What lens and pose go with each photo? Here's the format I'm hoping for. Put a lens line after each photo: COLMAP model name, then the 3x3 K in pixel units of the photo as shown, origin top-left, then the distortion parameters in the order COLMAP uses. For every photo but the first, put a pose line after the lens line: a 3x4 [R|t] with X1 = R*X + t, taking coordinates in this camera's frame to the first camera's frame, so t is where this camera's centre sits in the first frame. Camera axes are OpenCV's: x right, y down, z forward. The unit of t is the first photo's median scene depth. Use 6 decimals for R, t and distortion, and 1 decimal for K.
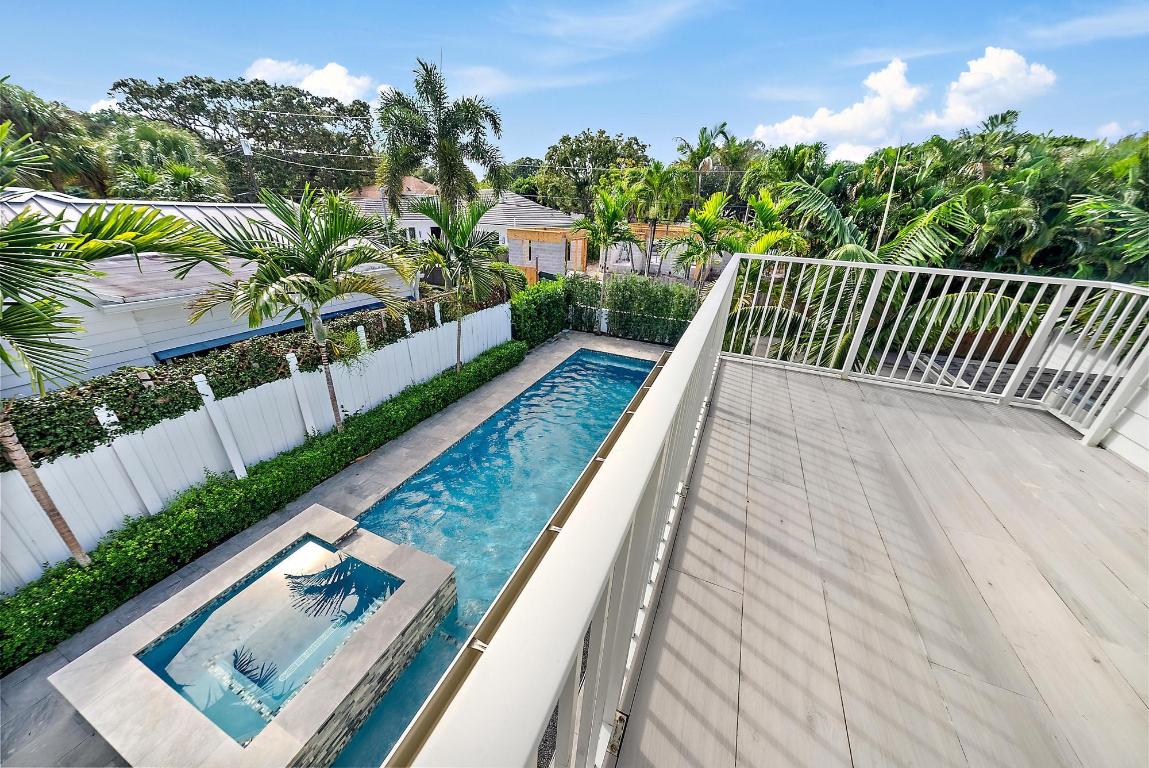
lens RADIAL K [[383.2, 0, 578.1], [0, 383.2, 379.2], [0, 0, 1]] dist [-0.000298, -0.000208]
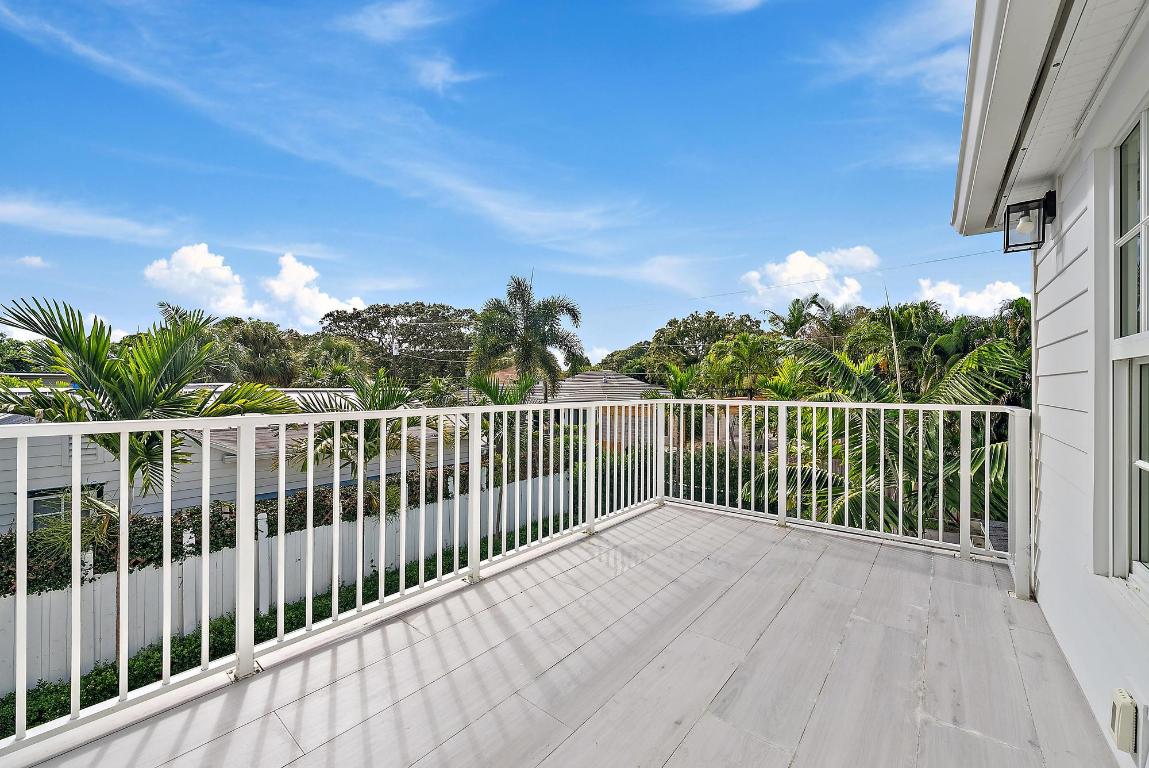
lens RADIAL K [[443.9, 0, 573.1], [0, 443.9, 389.1], [0, 0, 1]] dist [-0.003827, 0.000347]
pose [[0.957211, -0.040028, -0.286611, 0.102429], [-0.080400, 0.914616, -0.396250, 0.029675], [0.278000, 0.402338, 0.872262, -0.029459]]
